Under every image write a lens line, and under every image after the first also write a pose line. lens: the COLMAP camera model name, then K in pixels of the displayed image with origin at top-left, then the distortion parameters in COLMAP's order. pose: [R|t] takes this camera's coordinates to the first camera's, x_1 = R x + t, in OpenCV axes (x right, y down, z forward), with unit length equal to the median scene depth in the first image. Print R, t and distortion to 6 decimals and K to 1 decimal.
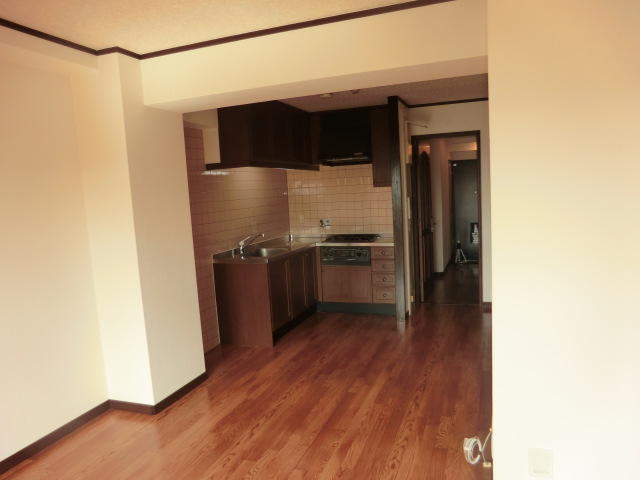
lens RADIAL K [[455.9, 0, 320.0], [0, 455.9, 240.0], [0, 0, 1]] dist [0.001372, 0.001237]
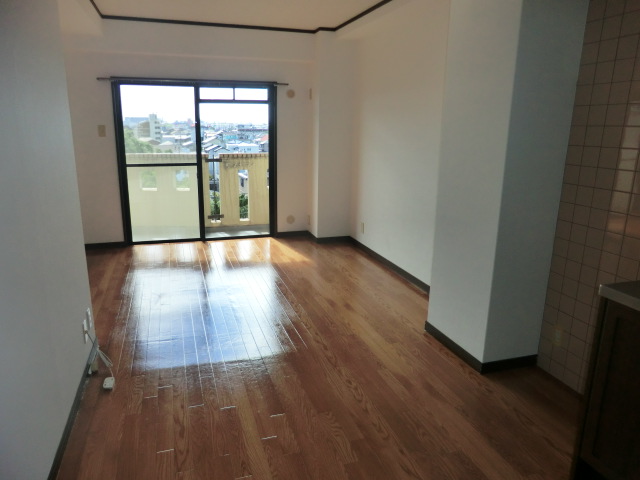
lens RADIAL K [[455.9, 0, 320.0], [0, 455.9, 240.0], [0, 0, 1]] dist [0.001372, 0.001237]
pose [[-0.778953, 0.200220, -0.594259, 0.363692], [-0.029948, 0.934698, 0.354179, -0.151837], [0.626366, 0.293685, -0.722090, 1.406070]]
